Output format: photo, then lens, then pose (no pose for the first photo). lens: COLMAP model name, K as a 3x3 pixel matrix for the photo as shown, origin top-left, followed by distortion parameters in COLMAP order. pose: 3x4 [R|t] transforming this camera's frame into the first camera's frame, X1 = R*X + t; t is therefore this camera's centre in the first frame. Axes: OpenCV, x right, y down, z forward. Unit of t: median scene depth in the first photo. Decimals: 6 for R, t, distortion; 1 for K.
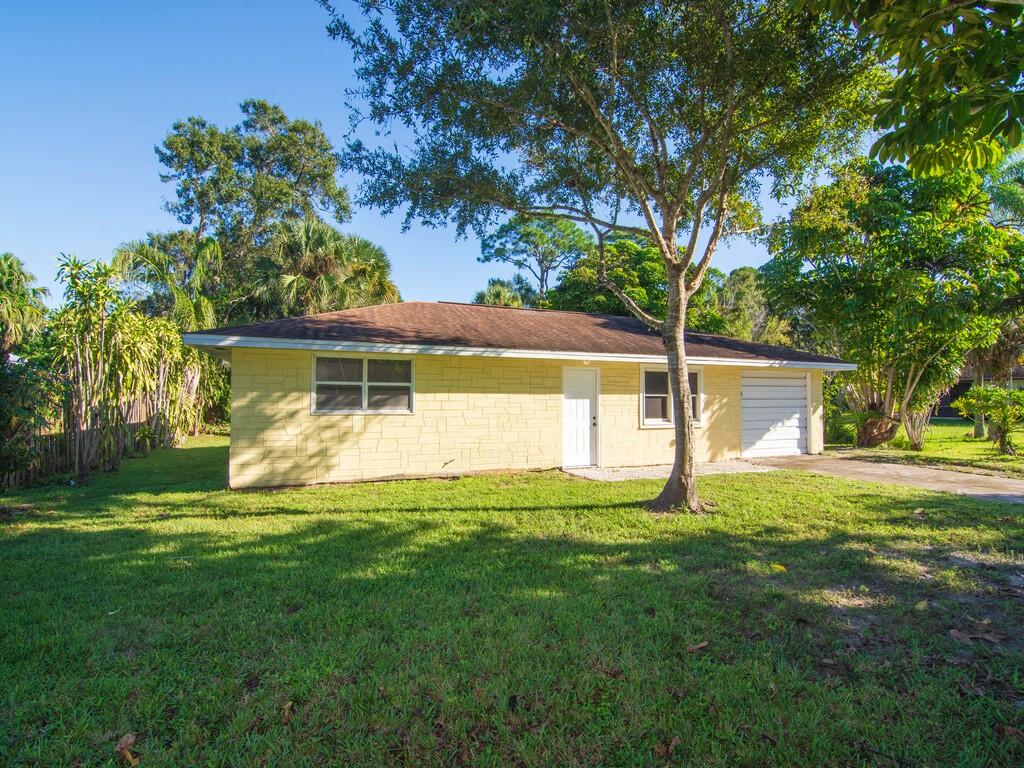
lens RADIAL K [[494.0, 0, 515.9], [0, 494.0, 383.9], [0, 0, 1]] dist [-0.001548, -0.010957]
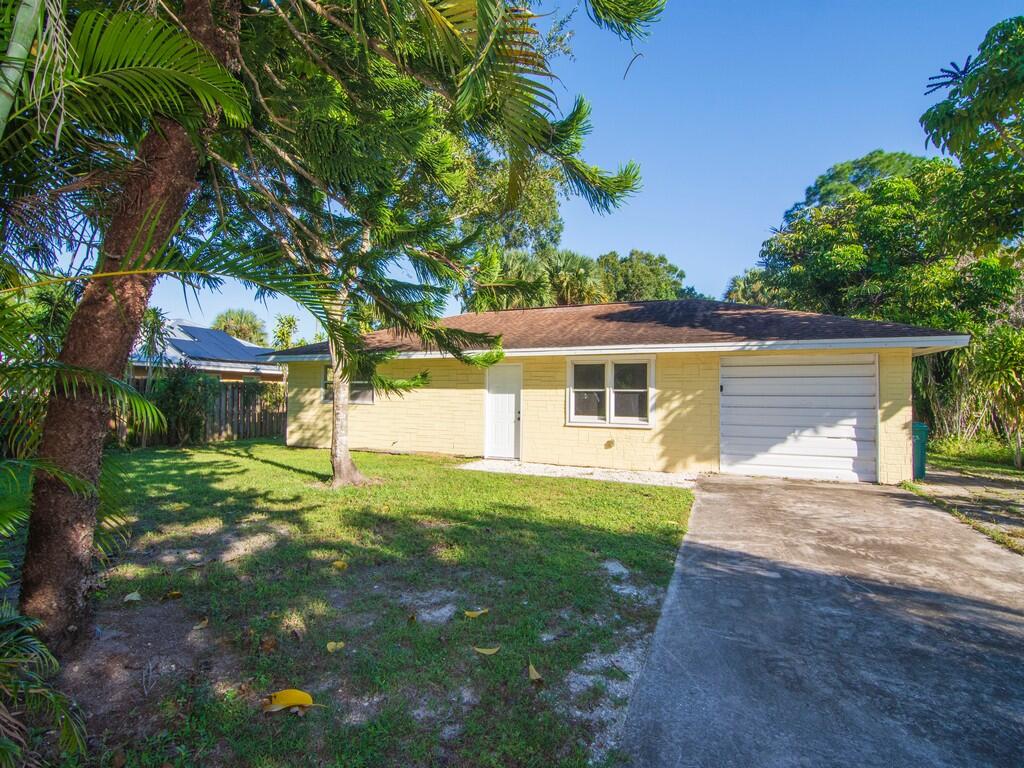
lens RADIAL K [[494.0, 0, 515.9], [0, 494.0, 383.9], [0, 0, 1]] dist [-0.001548, -0.010957]
pose [[0.702743, -0.012153, -0.711340, 0.860927], [0.013386, 0.999903, -0.003859, 0.013566], [0.711318, -0.006810, 0.702838, 0.271789]]
